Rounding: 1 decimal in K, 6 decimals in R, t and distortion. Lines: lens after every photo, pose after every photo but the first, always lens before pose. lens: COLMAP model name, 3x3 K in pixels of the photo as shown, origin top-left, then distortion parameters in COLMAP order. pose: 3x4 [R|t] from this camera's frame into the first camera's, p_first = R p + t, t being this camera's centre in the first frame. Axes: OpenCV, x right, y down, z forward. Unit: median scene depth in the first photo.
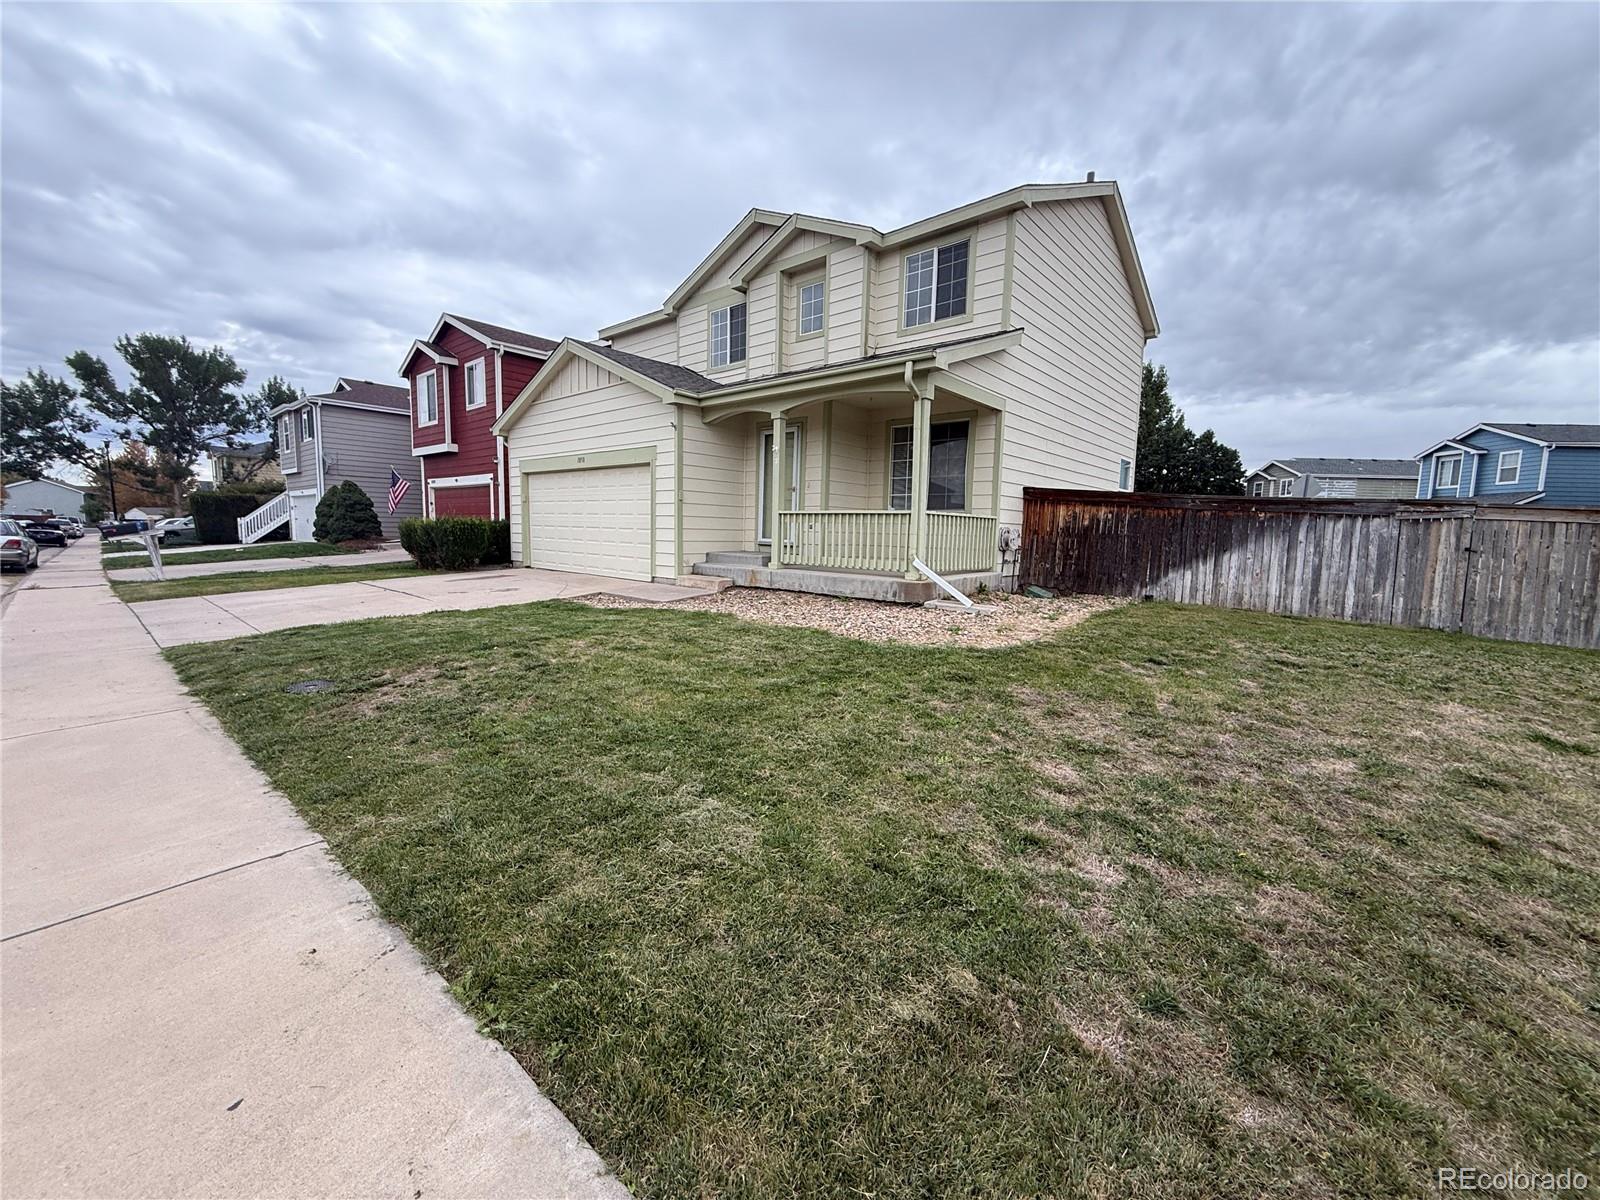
lens RADIAL K [[637.7, 0, 794.2], [0, 637.7, 598.1], [0, 0, 1]] dist [-0.000594, 0.000040]
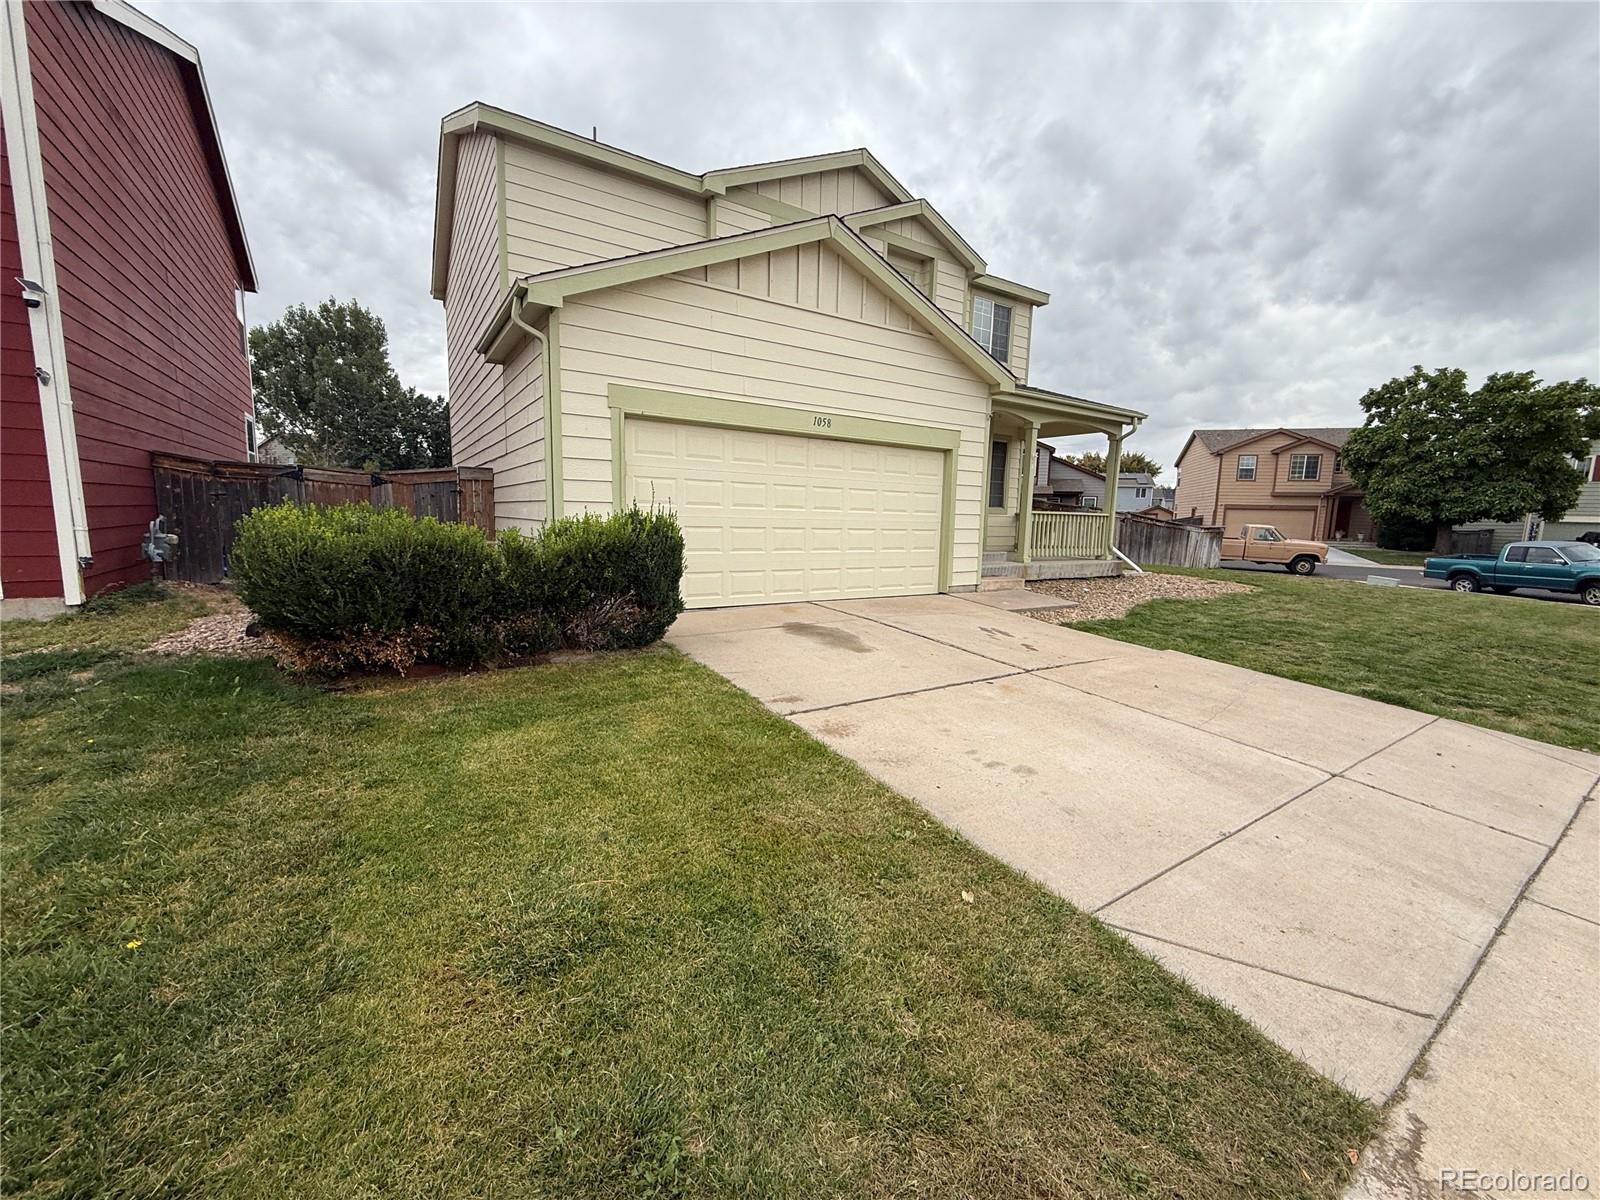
lens RADIAL K [[637.7, 0, 794.2], [0, 637.7, 598.1], [0, 0, 1]] dist [-0.000594, 0.000040]
pose [[0.268356, -0.142892, 0.952663, -1.206370], [0.083714, 0.988655, 0.124709, -0.156916], [-0.959675, 0.046285, 0.277274, 1.073277]]
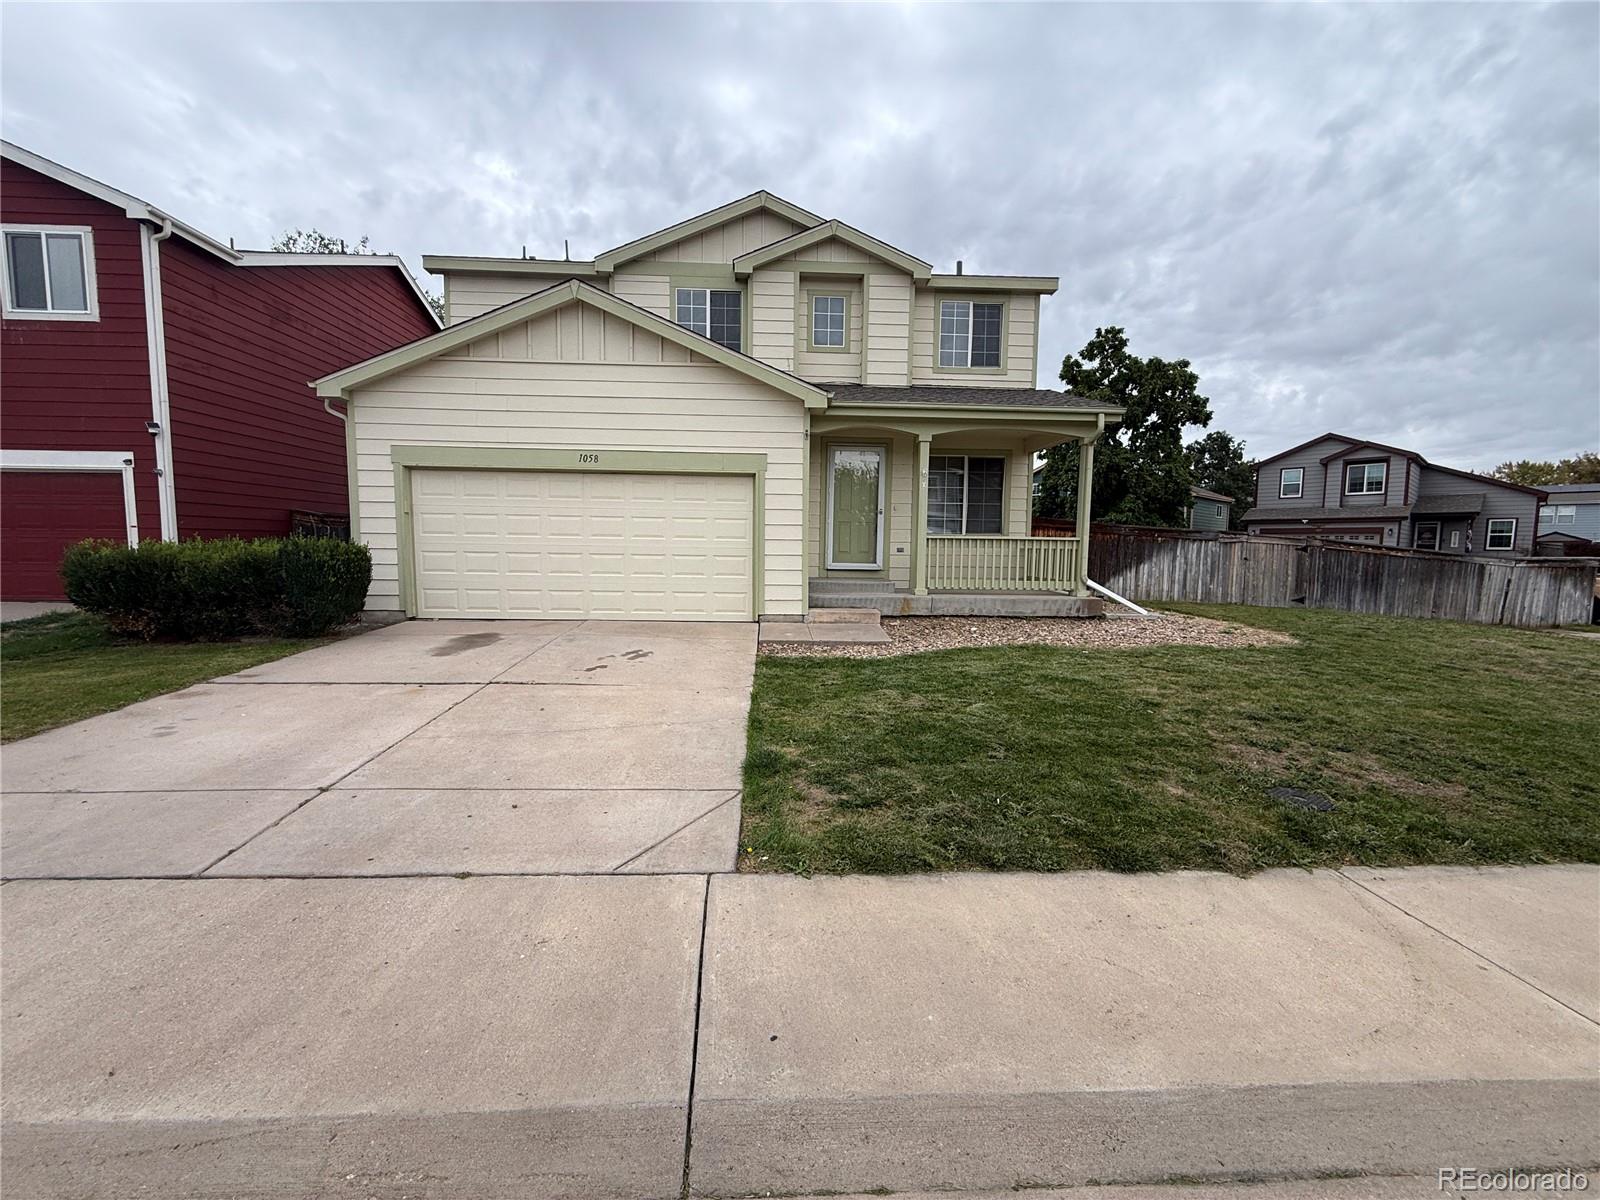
lens RADIAL K [[637.7, 0, 794.2], [0, 637.7, 598.1], [0, 0, 1]] dist [-0.000594, 0.000040]
pose [[0.716290, -0.071391, 0.694141, -0.835875], [0.078097, 0.996705, 0.021921, -0.076969], [-0.693418, 0.038509, 0.719505, 0.431769]]
